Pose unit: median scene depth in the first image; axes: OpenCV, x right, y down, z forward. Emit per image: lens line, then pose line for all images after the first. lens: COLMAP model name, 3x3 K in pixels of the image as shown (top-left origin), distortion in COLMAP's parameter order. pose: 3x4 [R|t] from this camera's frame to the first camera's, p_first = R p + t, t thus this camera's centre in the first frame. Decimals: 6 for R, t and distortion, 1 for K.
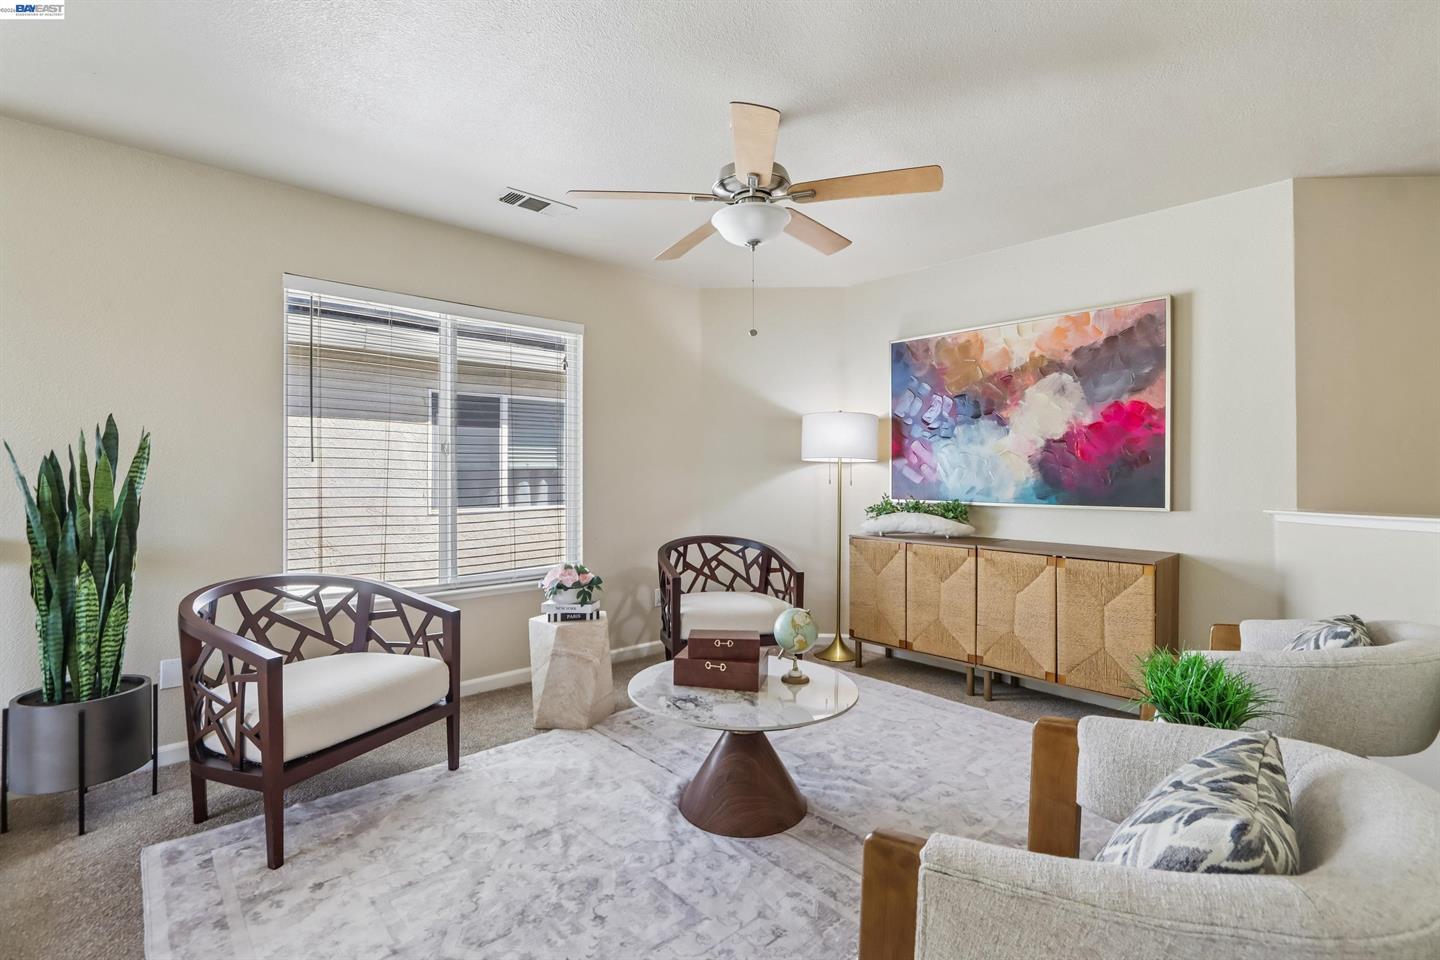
lens RADIAL K [[662.6, 0, 733.6], [0, 662.6, 474.6], [0, 0, 1]] dist [-0.012025, 0.001568]
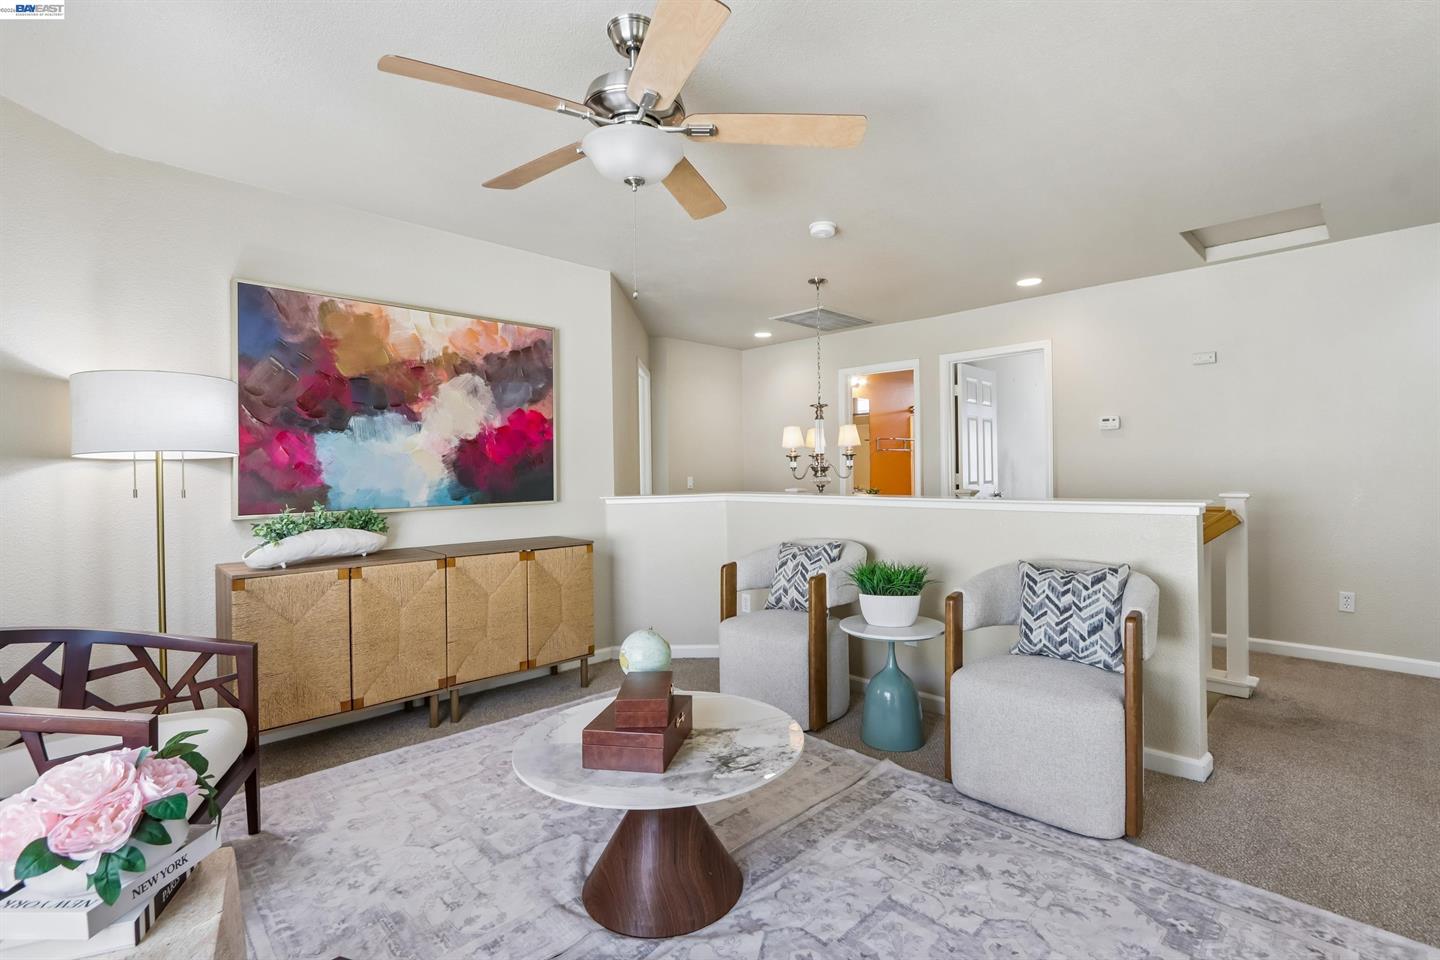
lens RADIAL K [[662.6, 0, 733.5], [0, 662.6, 474.8], [0, 0, 1]] dist [-0.012025, 0.001568]
pose [[-0.028955, -0.009317, 0.999537, -0.532636], [0.015383, 0.999834, 0.009765, -0.003603], [-0.999462, 0.015658, -0.028807, 0.632391]]
